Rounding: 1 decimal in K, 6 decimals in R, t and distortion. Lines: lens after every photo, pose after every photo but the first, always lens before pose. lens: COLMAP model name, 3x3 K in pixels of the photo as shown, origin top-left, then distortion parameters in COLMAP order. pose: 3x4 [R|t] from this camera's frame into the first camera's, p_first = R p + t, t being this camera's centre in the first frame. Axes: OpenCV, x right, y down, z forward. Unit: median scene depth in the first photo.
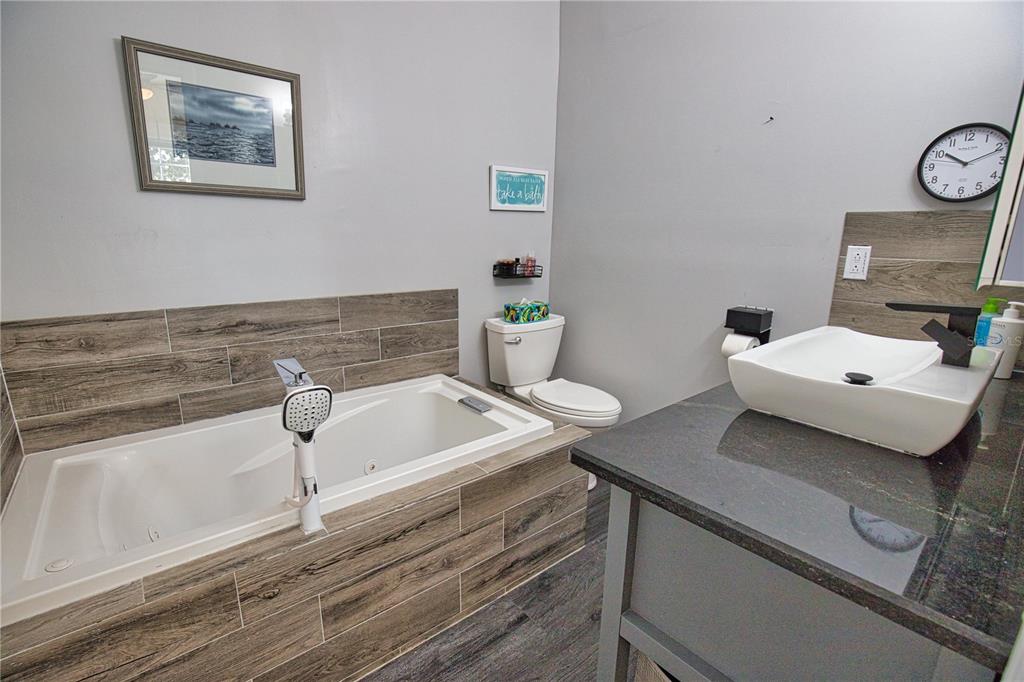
lens RADIAL K [[470.3, 0, 509.1], [0, 470.3, 345.5], [0, 0, 1]] dist [-0.029974, 0.003818]
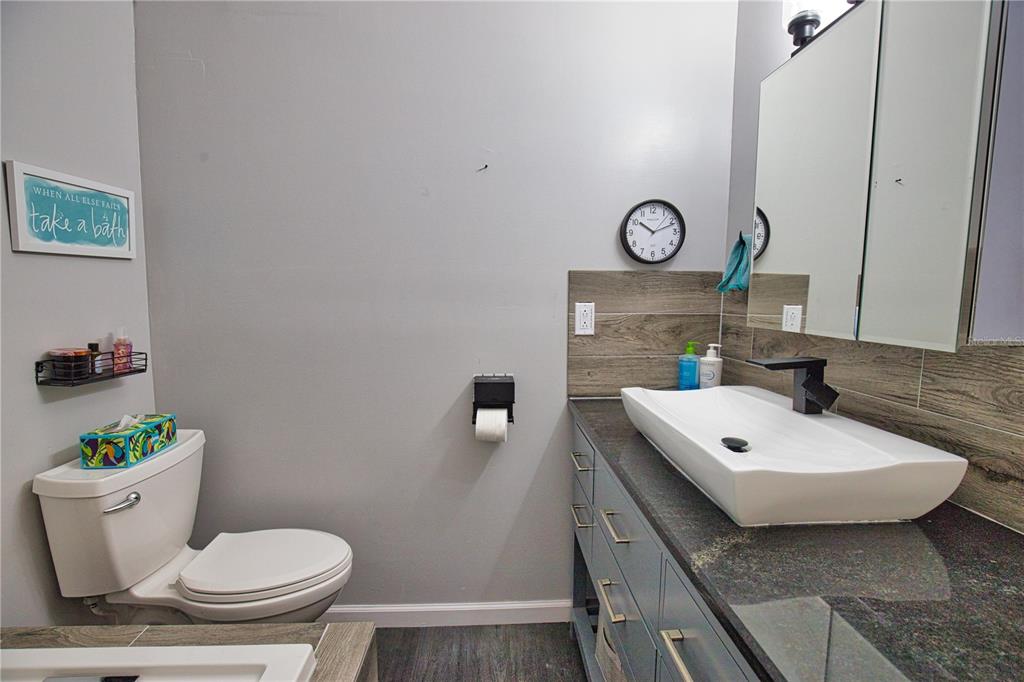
lens RADIAL K [[470.3, 0, 514.7], [0, 470.3, 344.2], [0, 0, 1]] dist [-0.029974, 0.003818]
pose [[0.598166, -0.099935, 0.795116, -0.114149], [0.190301, 0.981526, -0.019799, -0.087375], [-0.778449, 0.163154, 0.606134, 0.327598]]
